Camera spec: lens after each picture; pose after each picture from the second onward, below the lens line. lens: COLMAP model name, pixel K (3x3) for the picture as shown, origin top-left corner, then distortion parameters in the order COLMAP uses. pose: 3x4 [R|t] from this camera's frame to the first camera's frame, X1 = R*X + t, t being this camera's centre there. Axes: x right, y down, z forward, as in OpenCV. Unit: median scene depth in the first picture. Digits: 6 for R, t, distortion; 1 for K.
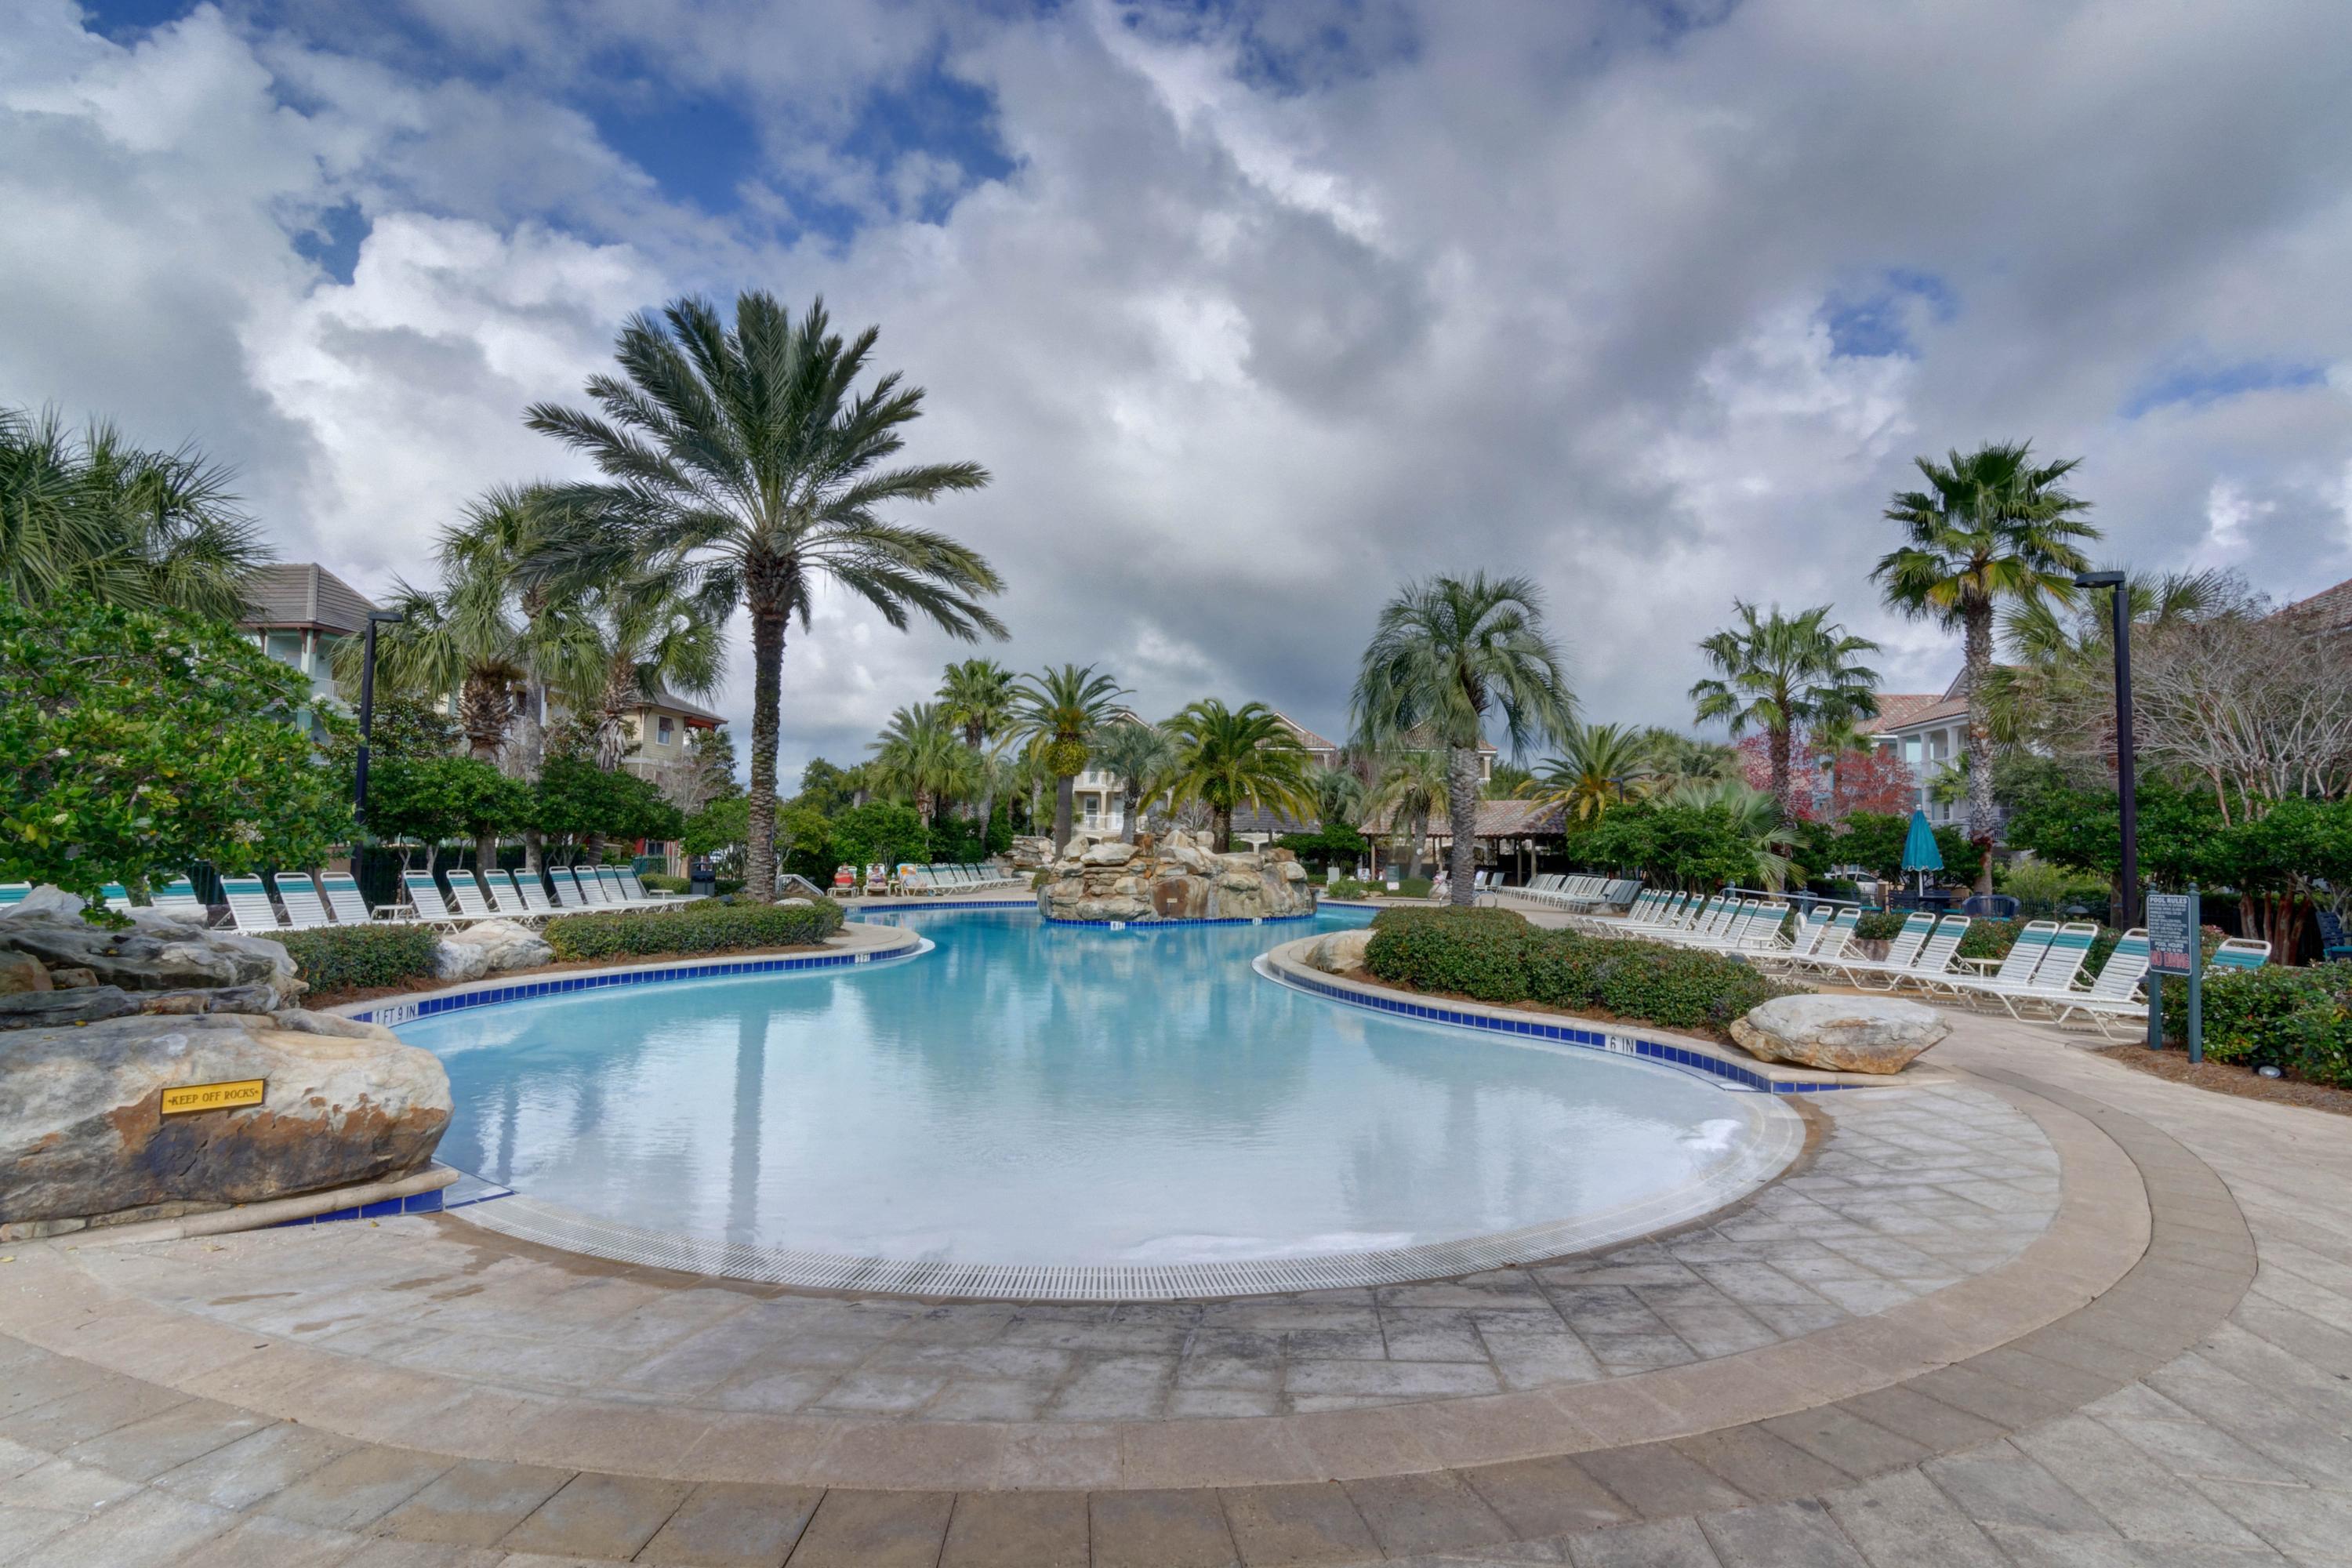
lens RADIAL K [[1116.5, 0, 1200.4], [0, 1116.5, 778.4], [0, 0, 1]] dist [0.006209, -0.001941]
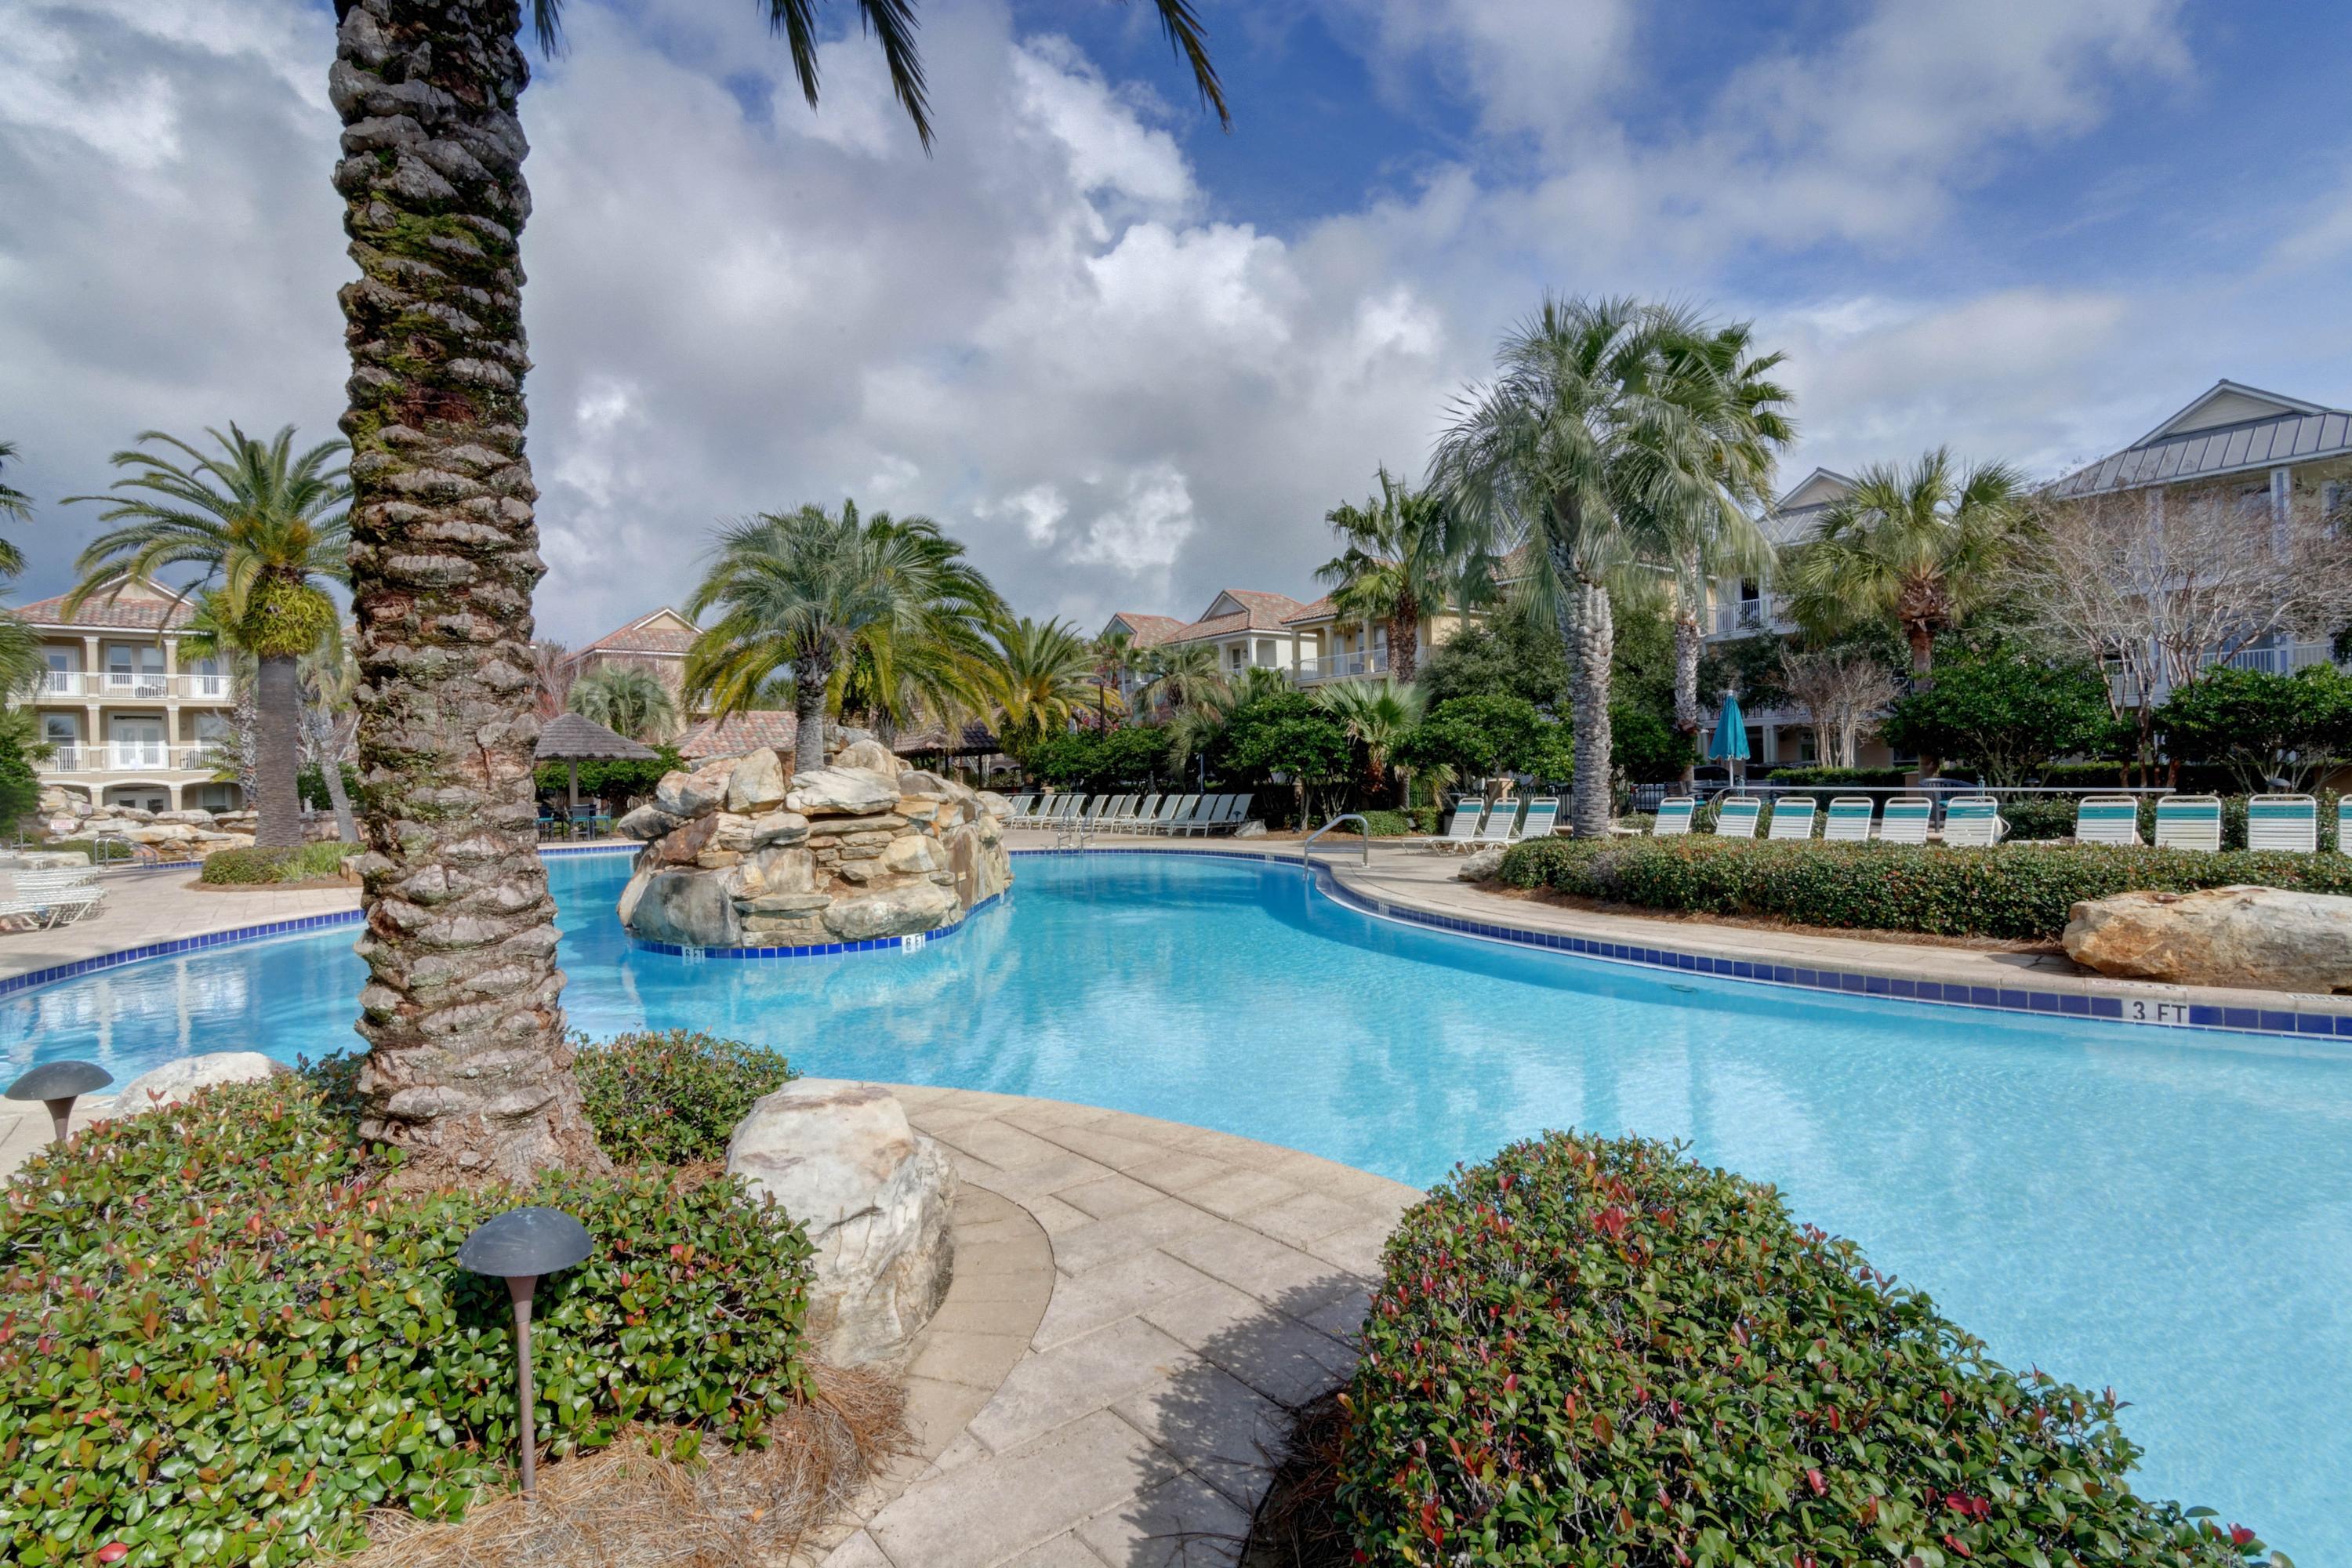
lens RADIAL K [[1116.5, 0, 1174.7], [0, 1116.5, 791.1], [0, 0, 1]] dist [0.006209, -0.001941]
pose [[0.705380, -0.054384, 0.706740, -0.355326], [-0.001152, 0.996963, 0.077868, 0.034620], [-0.708829, -0.055741, 0.703175, 0.647086]]
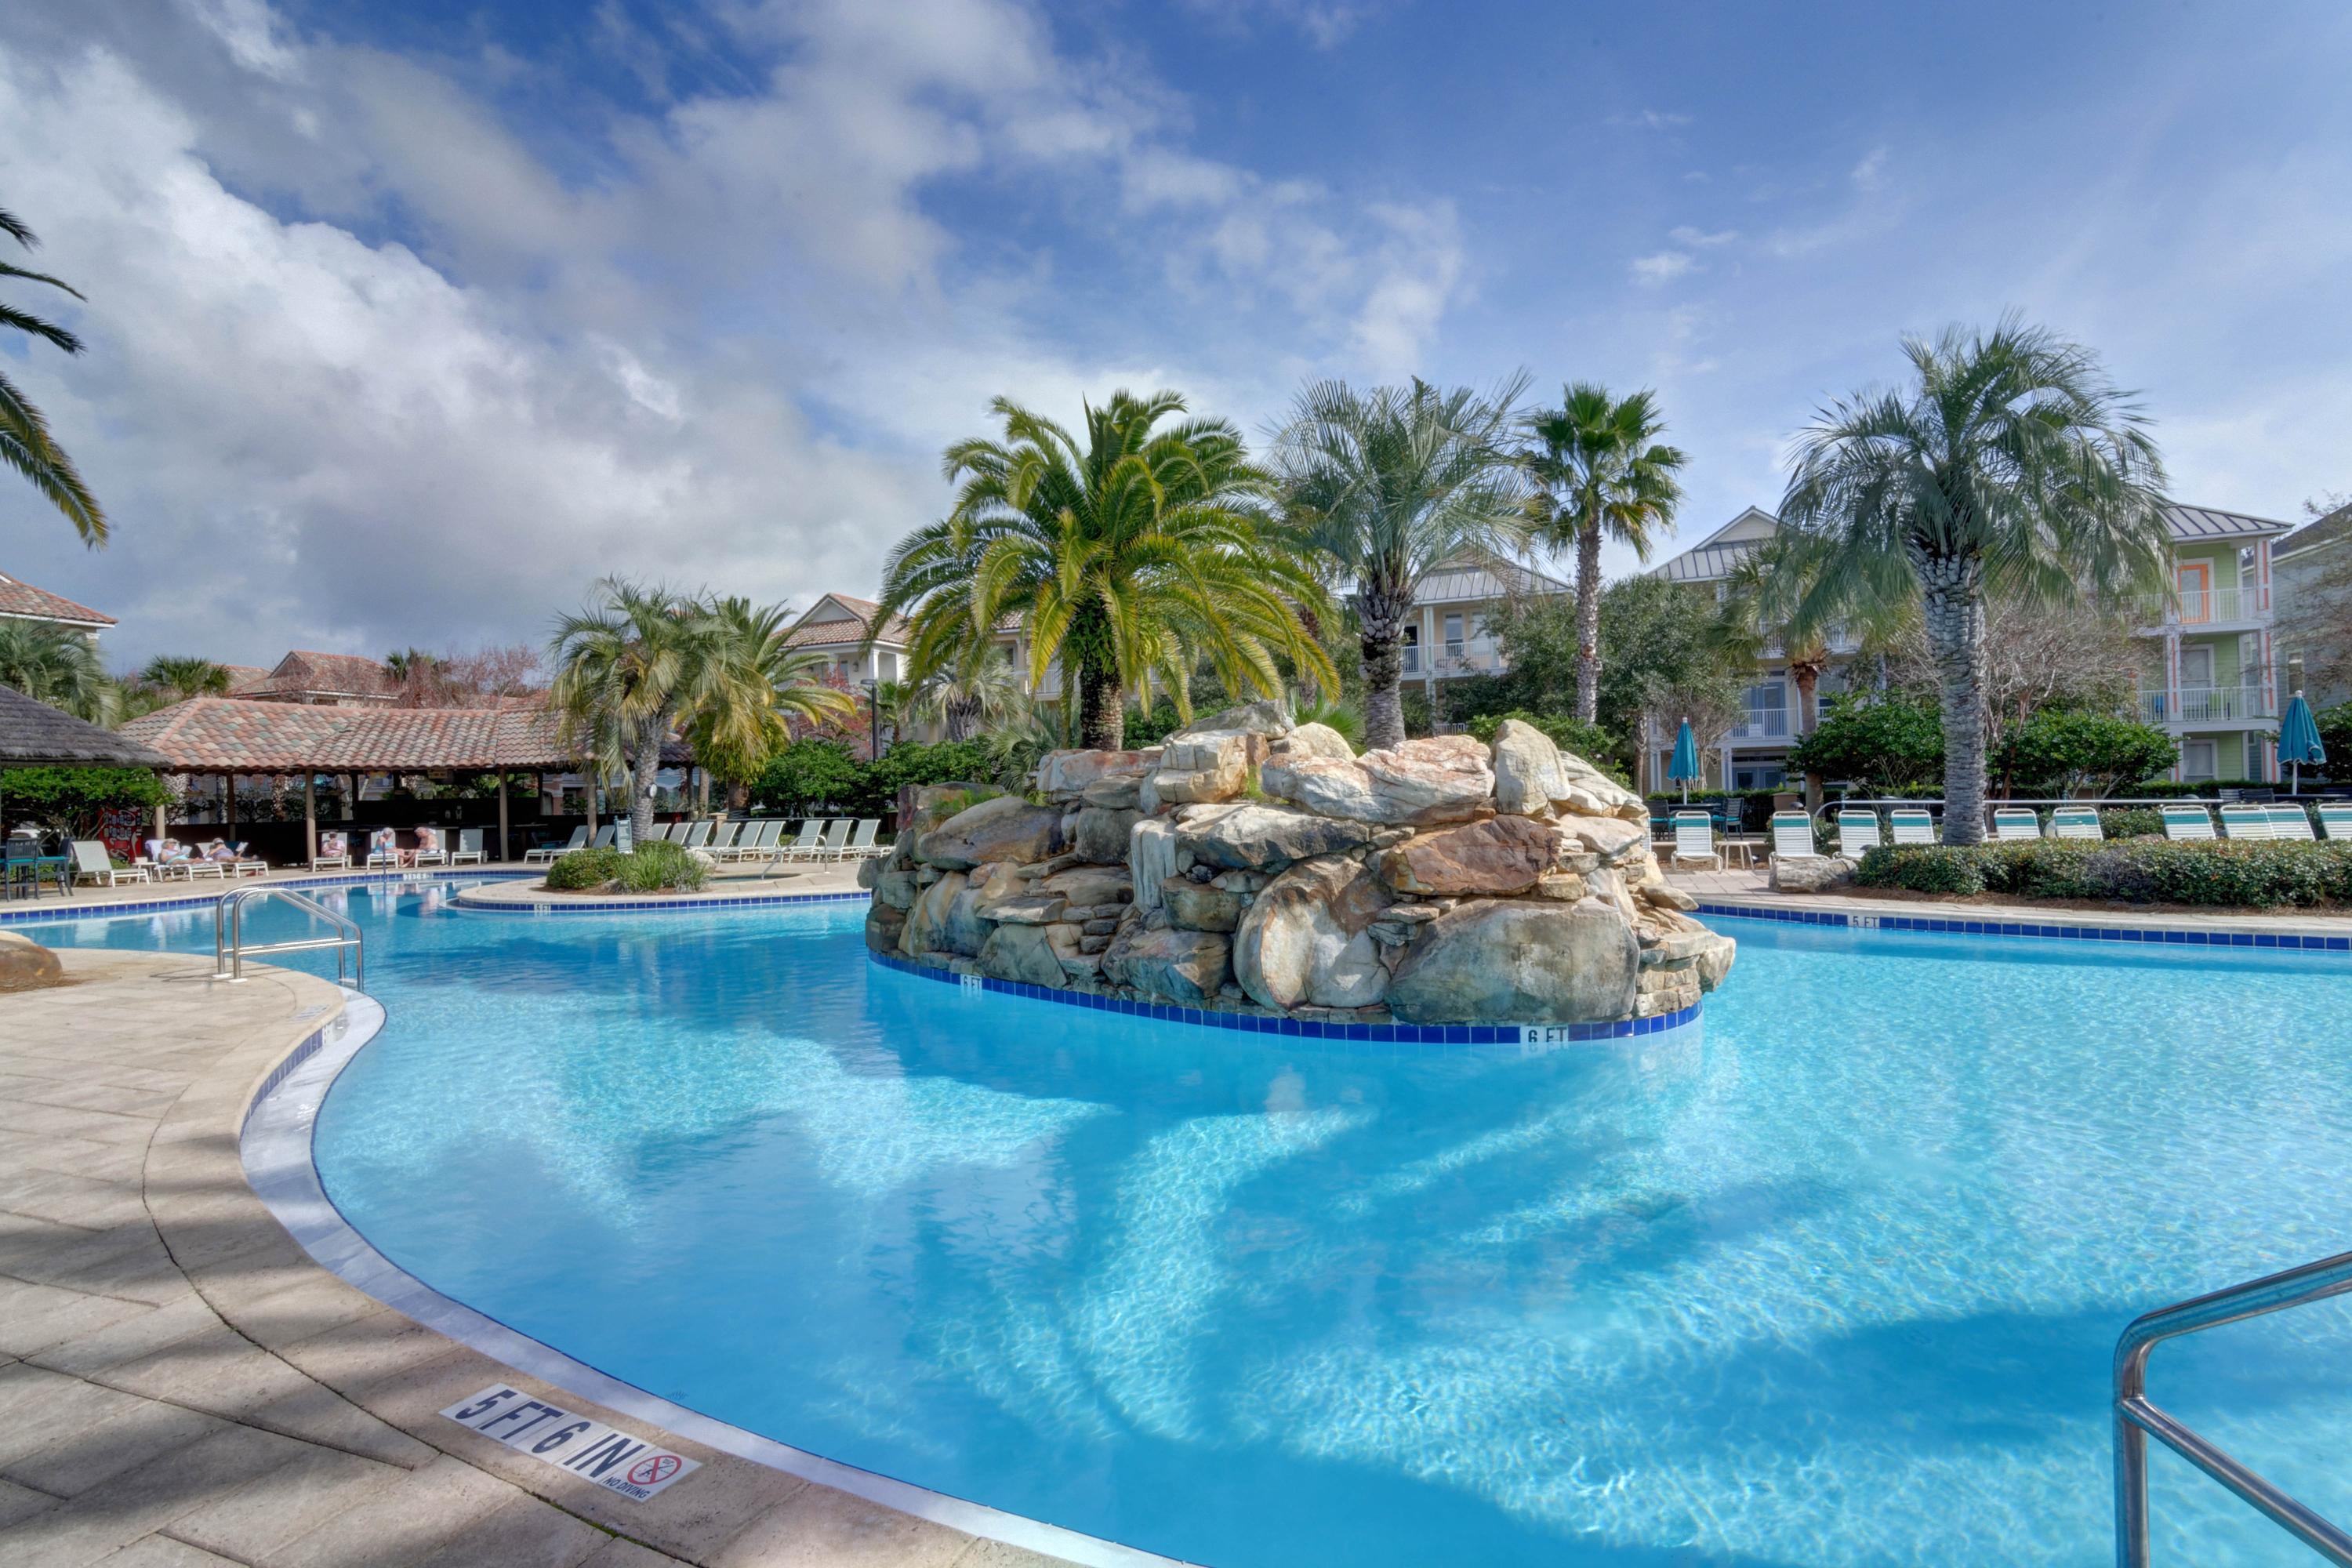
lens RADIAL K [[1116.5, 0, 1168.3], [0, 1116.5, 782.8], [0, 0, 1]] dist [0.006209, -0.001941]
pose [[0.258120, -0.021612, 0.965871, -0.492627], [-0.035449, 0.998865, 0.031824, 0.068562], [-0.965462, -0.042454, 0.257060, 1.181587]]
